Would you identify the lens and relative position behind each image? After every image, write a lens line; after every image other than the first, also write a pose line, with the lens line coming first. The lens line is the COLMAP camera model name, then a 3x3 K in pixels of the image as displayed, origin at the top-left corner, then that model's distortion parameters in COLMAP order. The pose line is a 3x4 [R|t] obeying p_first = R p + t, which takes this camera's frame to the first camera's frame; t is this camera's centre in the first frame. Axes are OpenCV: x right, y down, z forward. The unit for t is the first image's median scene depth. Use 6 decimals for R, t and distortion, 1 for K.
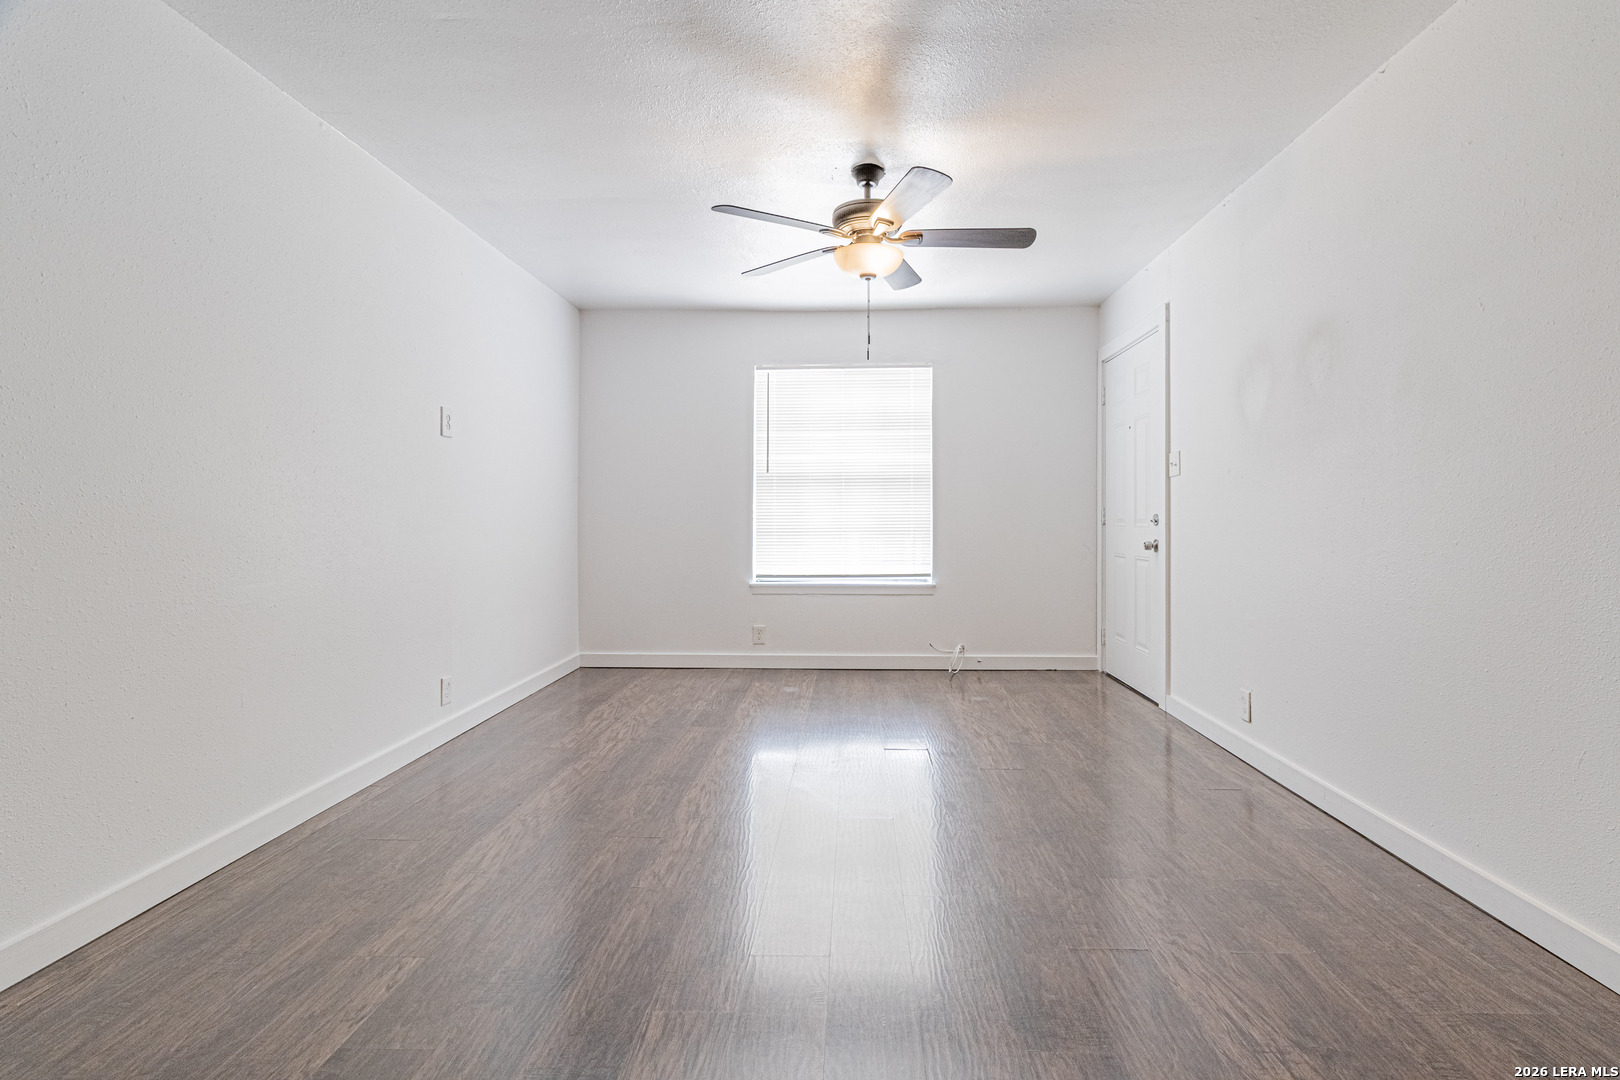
lens RADIAL K [[758.3, 0, 834.5], [0, 758.3, 520.5], [0, 0, 1]] dist [0.000913, 0.000533]
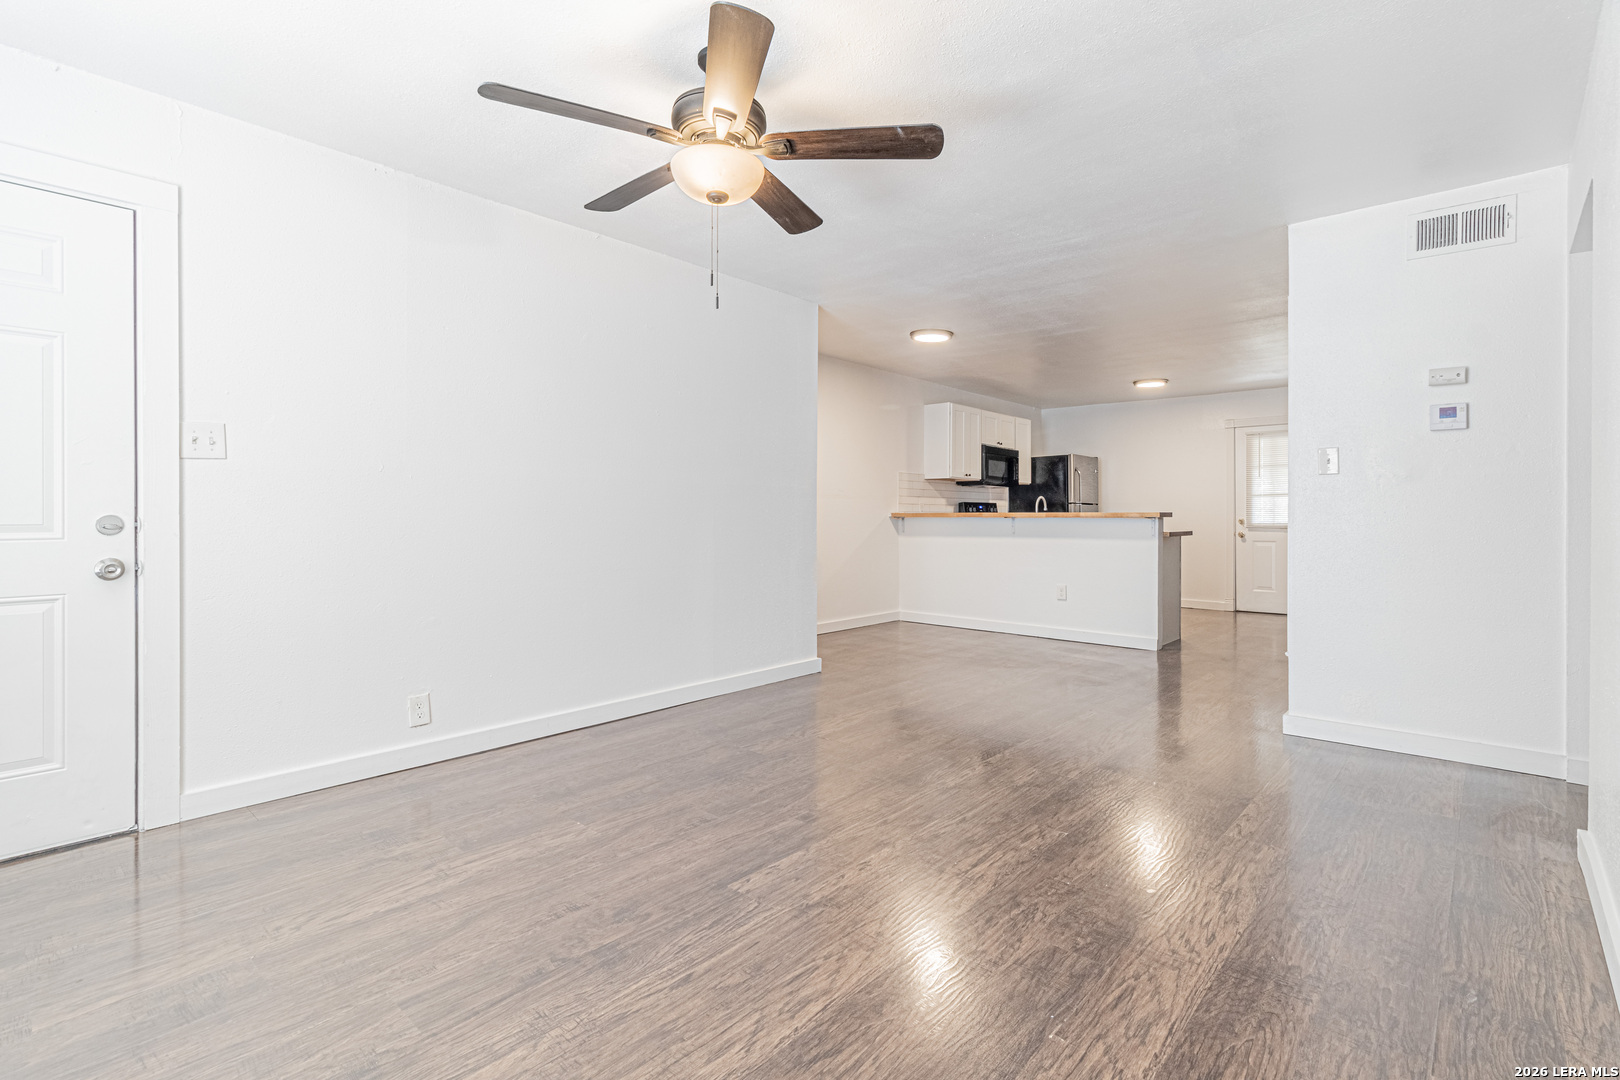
lens RADIAL K [[756.9, 0, 809.5], [0, 756.9, 512.3], [0, 0, 1]] dist [-0.000304, 0.000328]
pose [[-0.759057, 0.001770, 0.651022, -0.462844], [0.003889, 0.999991, 0.001817, -0.011759], [-0.651013, 0.003911, -0.759057, 1.361768]]
